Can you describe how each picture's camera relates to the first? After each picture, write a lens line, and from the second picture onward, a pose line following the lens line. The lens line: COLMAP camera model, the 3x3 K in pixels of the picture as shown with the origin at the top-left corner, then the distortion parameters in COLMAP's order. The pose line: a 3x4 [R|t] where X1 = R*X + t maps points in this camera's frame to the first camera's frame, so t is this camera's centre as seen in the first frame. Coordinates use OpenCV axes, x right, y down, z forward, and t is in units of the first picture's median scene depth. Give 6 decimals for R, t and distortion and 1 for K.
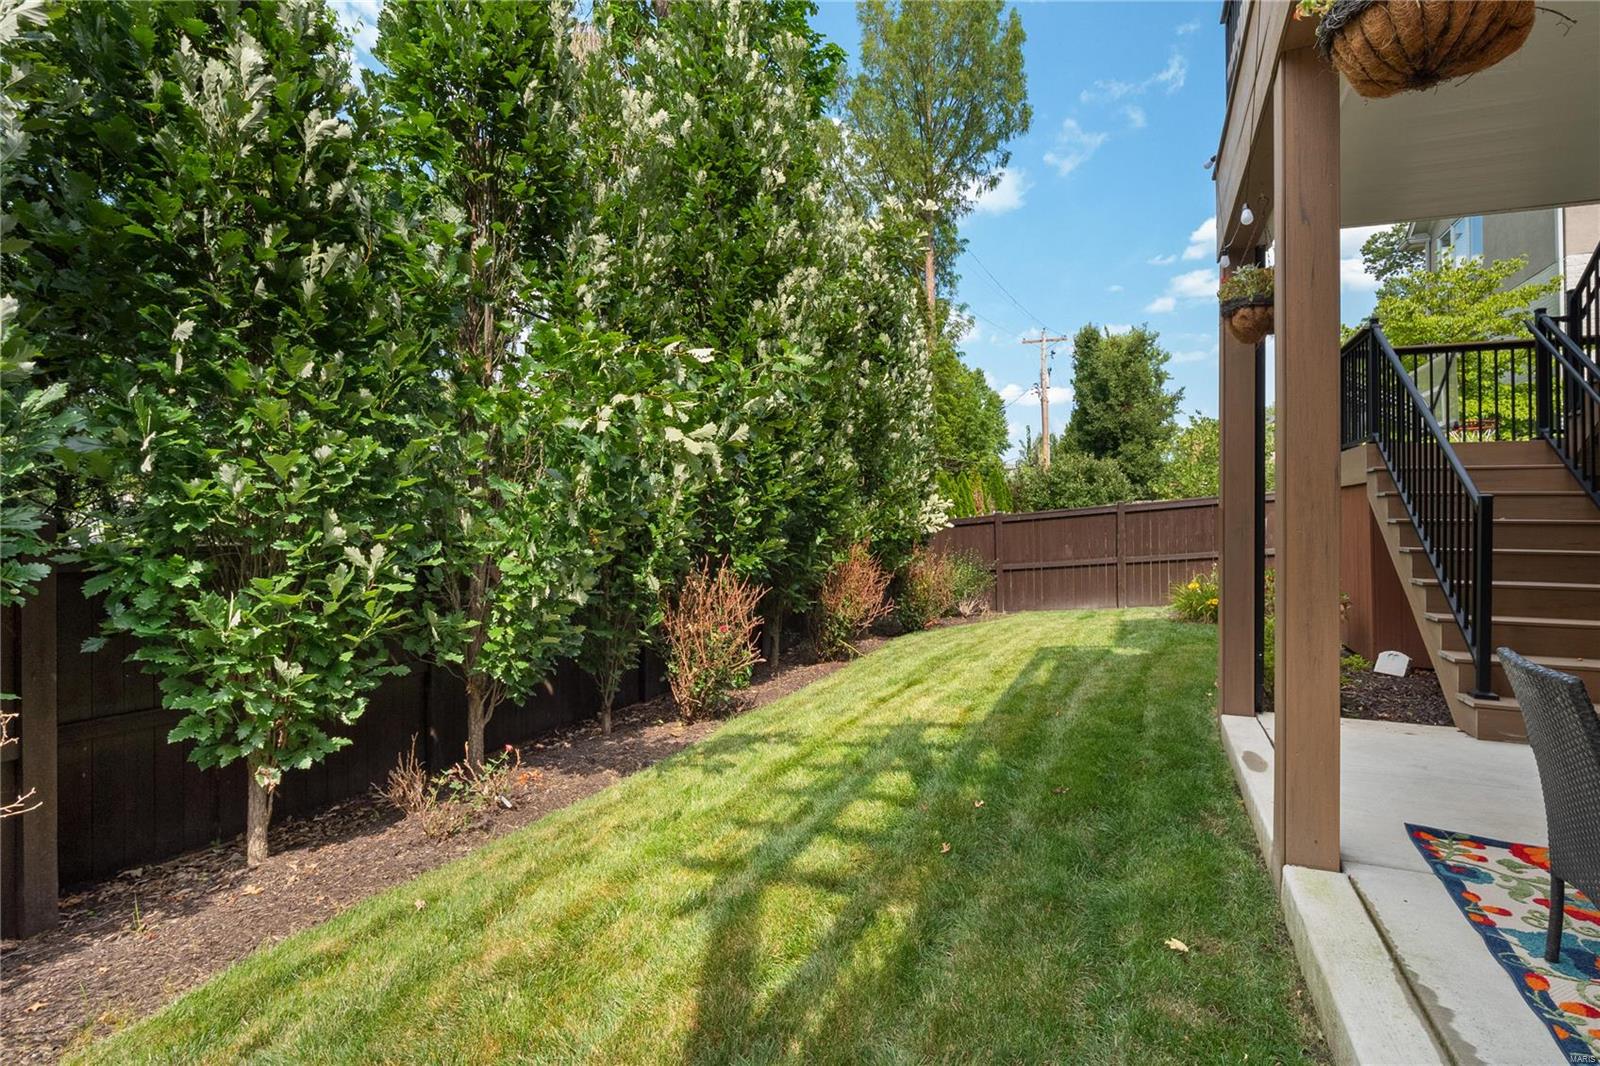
lens RADIAL K [[772.0, 0, 834.1], [0, 772.0, 513.3], [0, 0, 1]] dist [-0.018192, 0.000728]
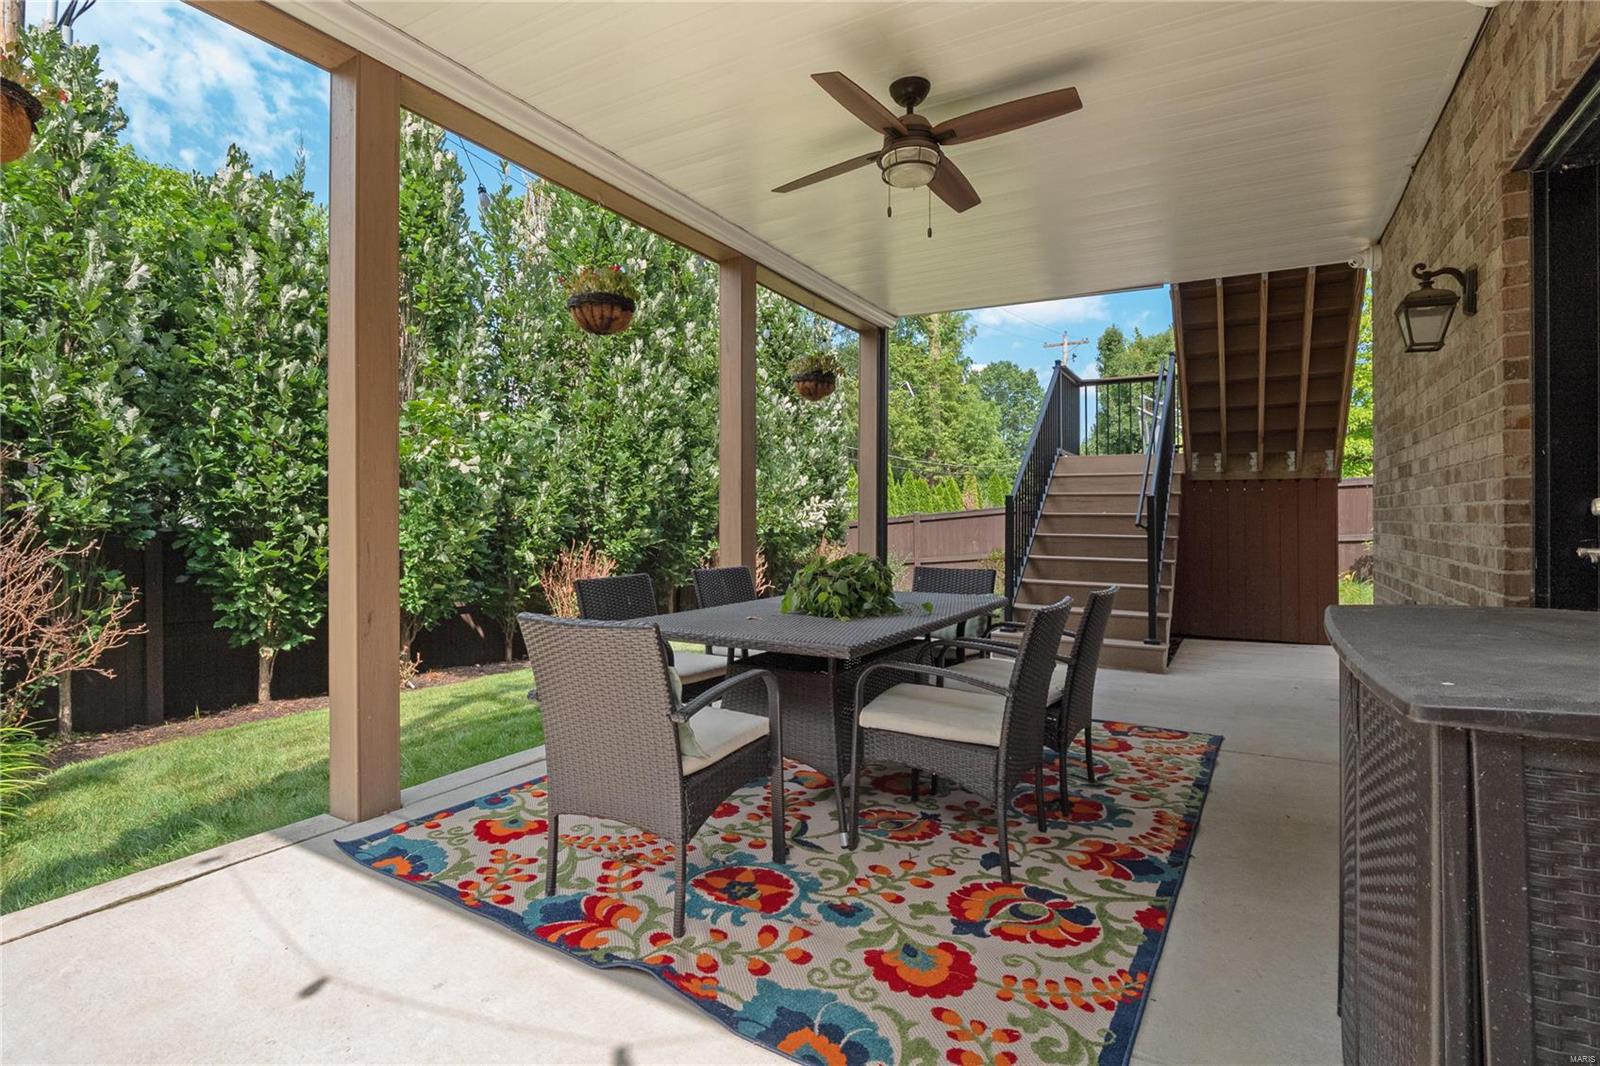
lens RADIAL K [[772.0, 0, 788.4], [0, 772.0, 522.8], [0, 0, 1]] dist [-0.018192, 0.000728]
pose [[0.989464, -0.000407, -0.144778, 0.773674], [0.001336, 0.999979, 0.006318, 0.028233], [0.144772, -0.006445, 0.989444, -0.639936]]
